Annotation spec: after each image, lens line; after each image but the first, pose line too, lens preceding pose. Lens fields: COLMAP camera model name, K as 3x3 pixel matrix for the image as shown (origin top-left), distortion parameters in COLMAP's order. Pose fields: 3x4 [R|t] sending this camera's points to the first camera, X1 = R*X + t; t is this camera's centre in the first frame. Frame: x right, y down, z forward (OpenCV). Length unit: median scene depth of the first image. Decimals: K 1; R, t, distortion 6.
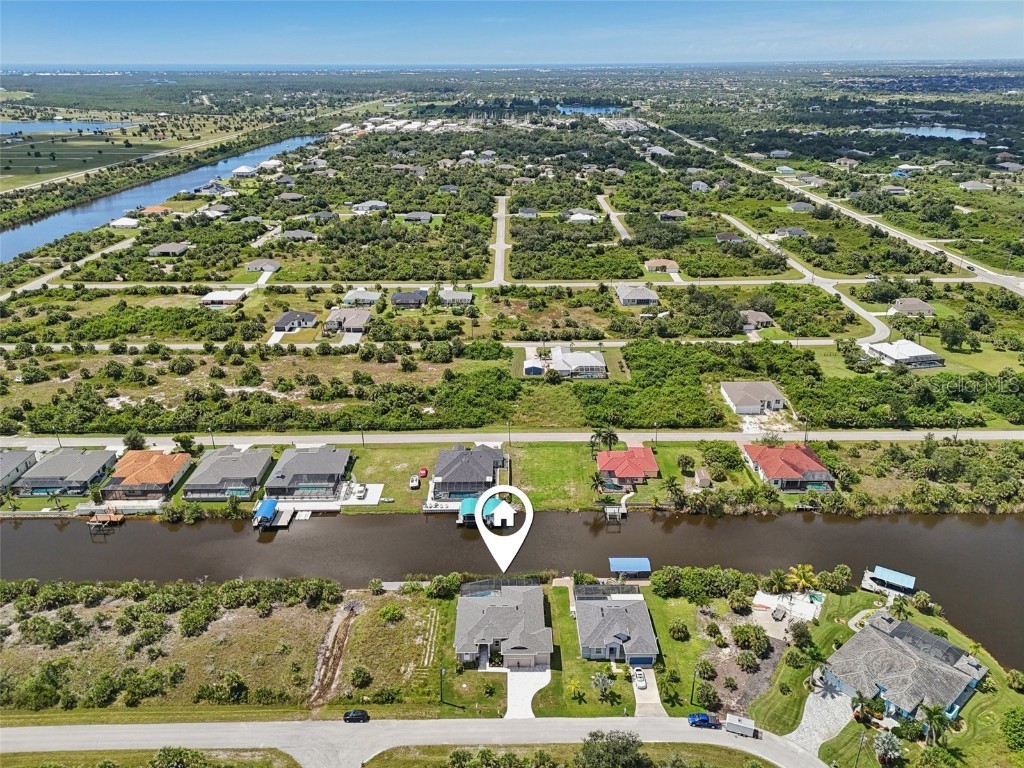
lens RADIAL K [[753.4, 0, 516.2], [0, 753.4, 380.1], [0, 0, 1]] dist [0.080221, -0.078389]
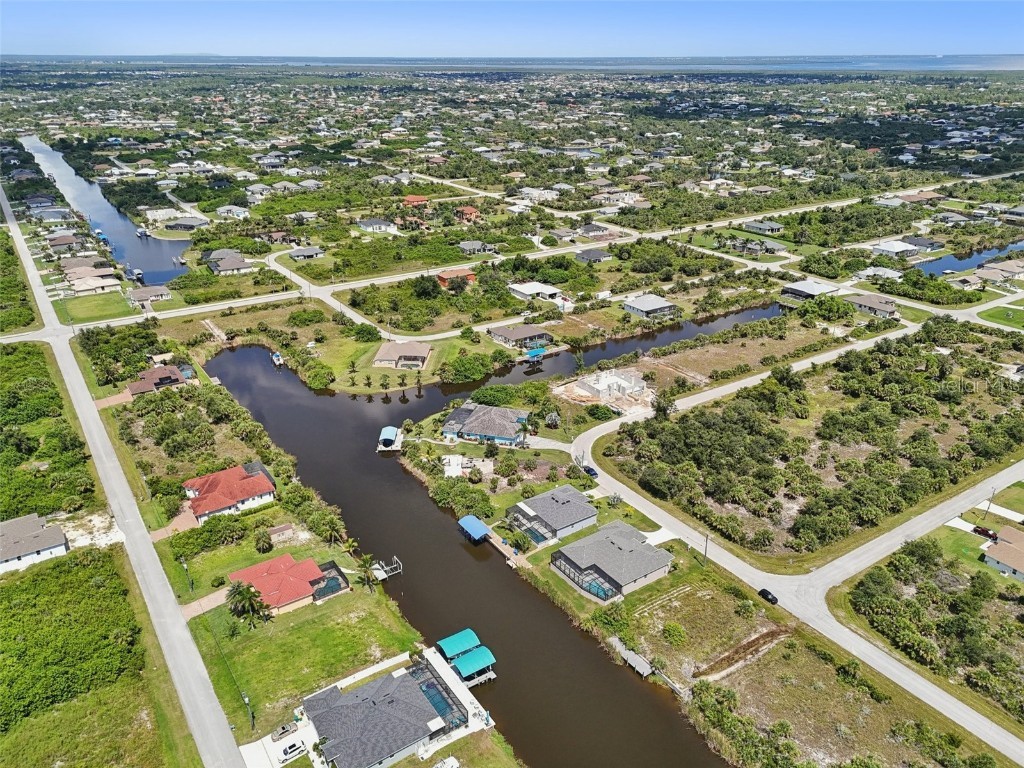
lens RADIAL K [[740.9, 0, 514.9], [0, 740.9, 390.2], [0, 0, 1]] dist [0.113144, -0.129847]
pose [[-0.554001, -0.333829, 0.762654, -0.664868], [0.325716, 0.756146, 0.567585, -0.518732], [-0.766154, 0.562851, -0.310172, 1.260447]]
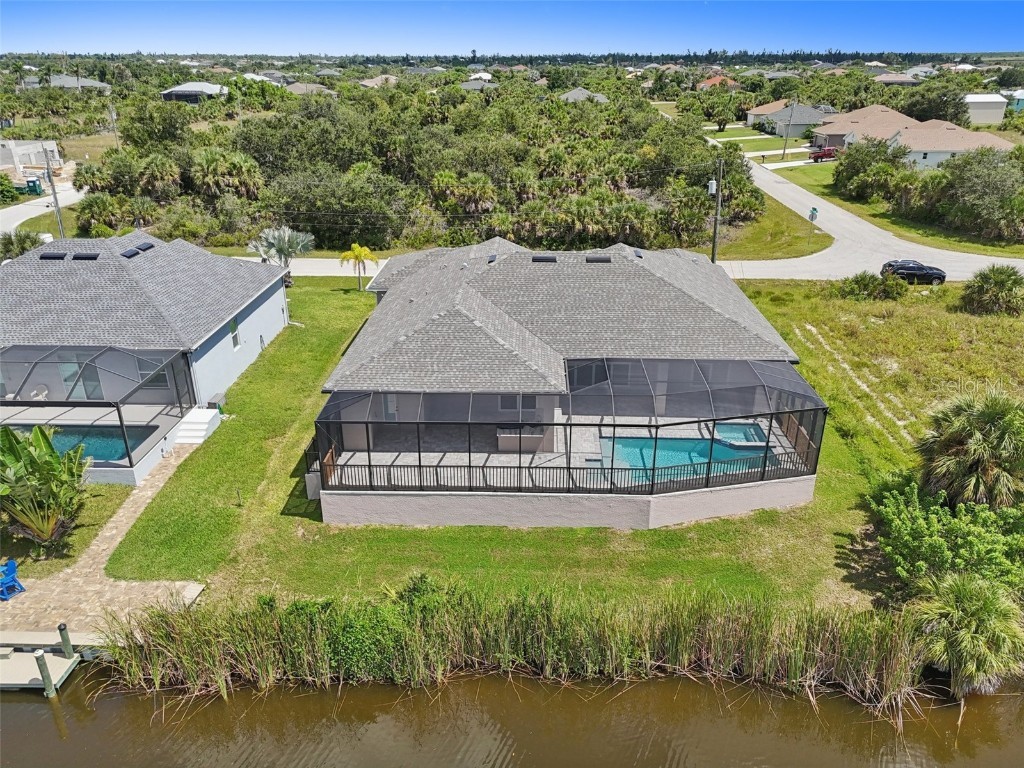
lens RADIAL K [[753.4, 0, 516.2], [0, 753.4, 380.1], [0, 0, 1]] dist [0.080221, -0.078389]
pose [[-0.998799, -0.012602, 0.047344, -0.016176], [0.025244, 0.695815, 0.717777, 0.154722], [-0.041989, 0.718111, -0.694661, 1.123128]]
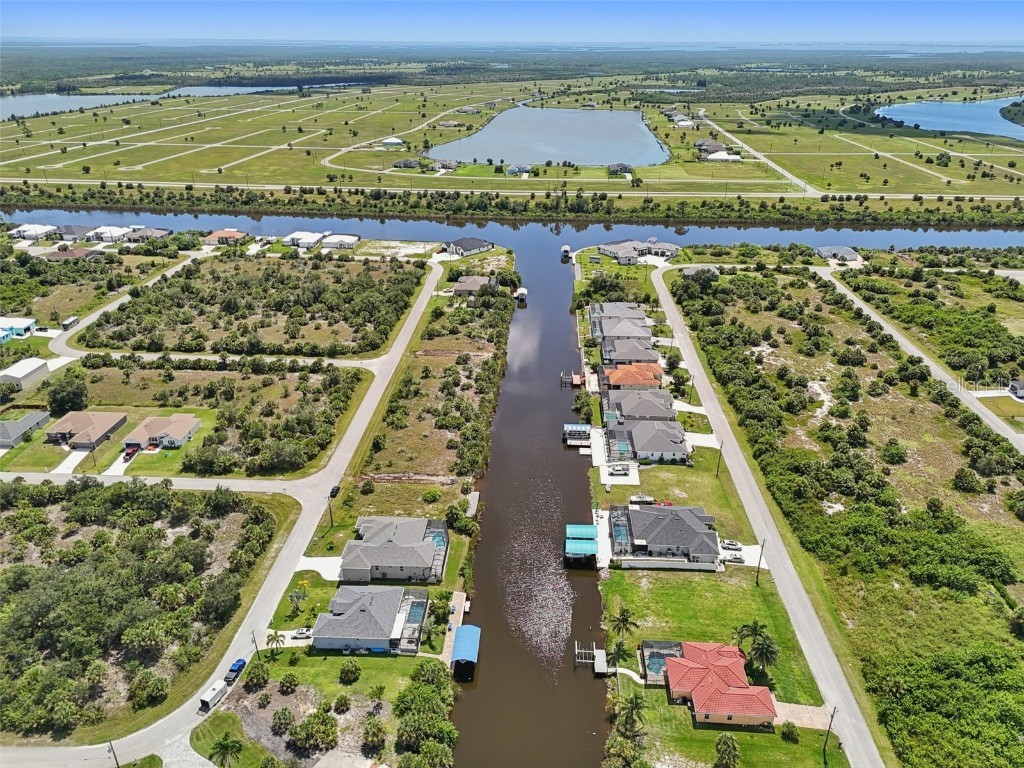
lens RADIAL K [[753.4, 0, 516.2], [0, 753.4, 380.1], [0, 0, 1]] dist [0.080221, -0.078389]
pose [[-0.058970, 0.414948, -0.907932, 0.848798], [-0.391115, 0.827197, 0.403453, -0.388497], [0.918451, 0.378897, 0.113513, 0.905432]]
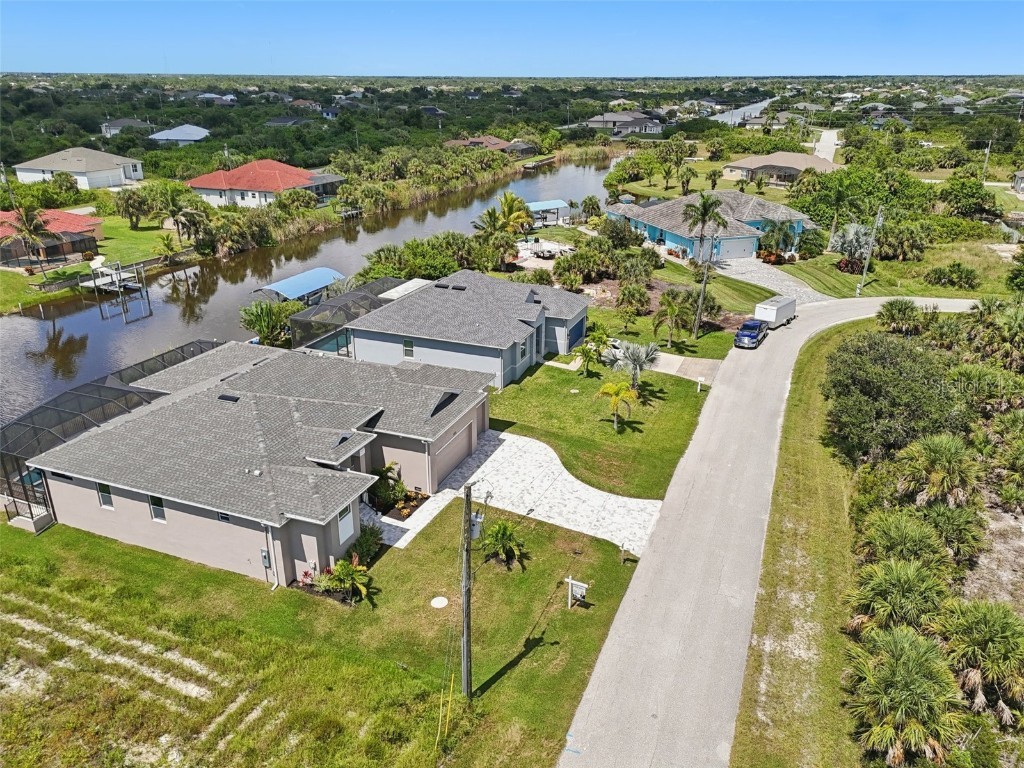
lens RADIAL K [[753.4, 0, 516.2], [0, 753.4, 380.1], [0, 0, 1]] dist [0.080221, -0.078389]
pose [[0.381890, -0.336927, 0.860605, -0.205060], [0.353822, 0.913538, 0.200644, 0.267559], [-0.853797, 0.227877, 0.468083, 0.758235]]
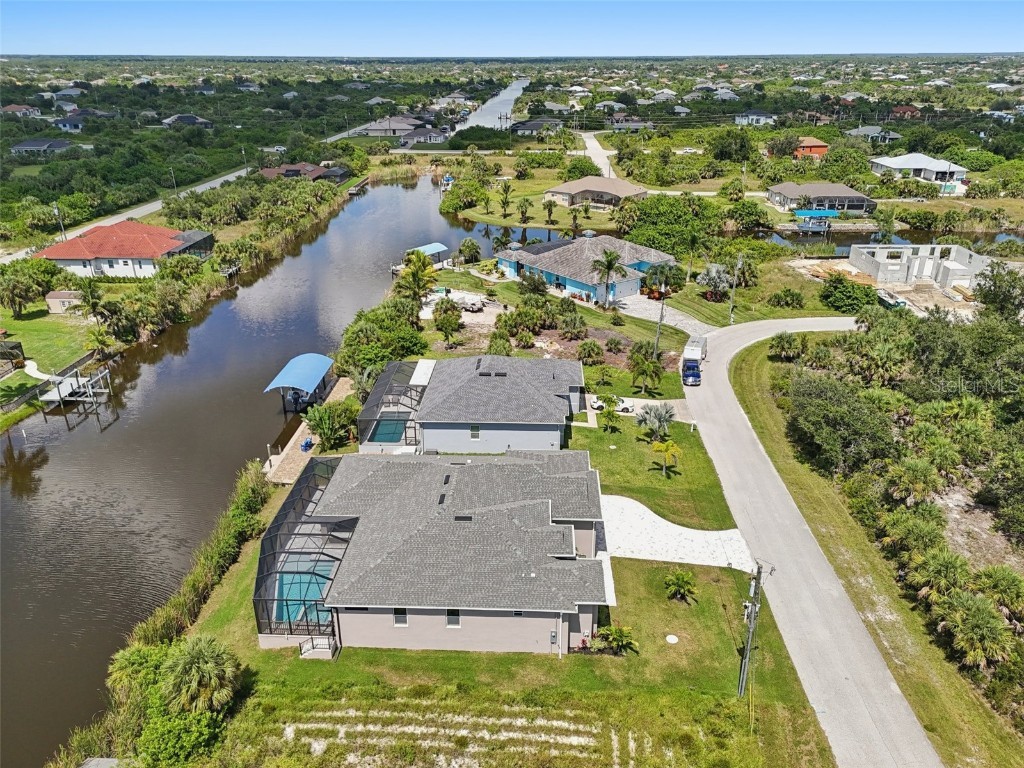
lens RADIAL K [[753.4, 0, 516.2], [0, 753.4, 380.1], [0, 0, 1]] dist [0.080221, -0.078389]
pose [[0.051522, -0.386722, 0.920756, -0.290042], [0.387541, 0.857473, 0.338457, 0.150149], [-0.920412, 0.339393, 0.194049, 0.848142]]
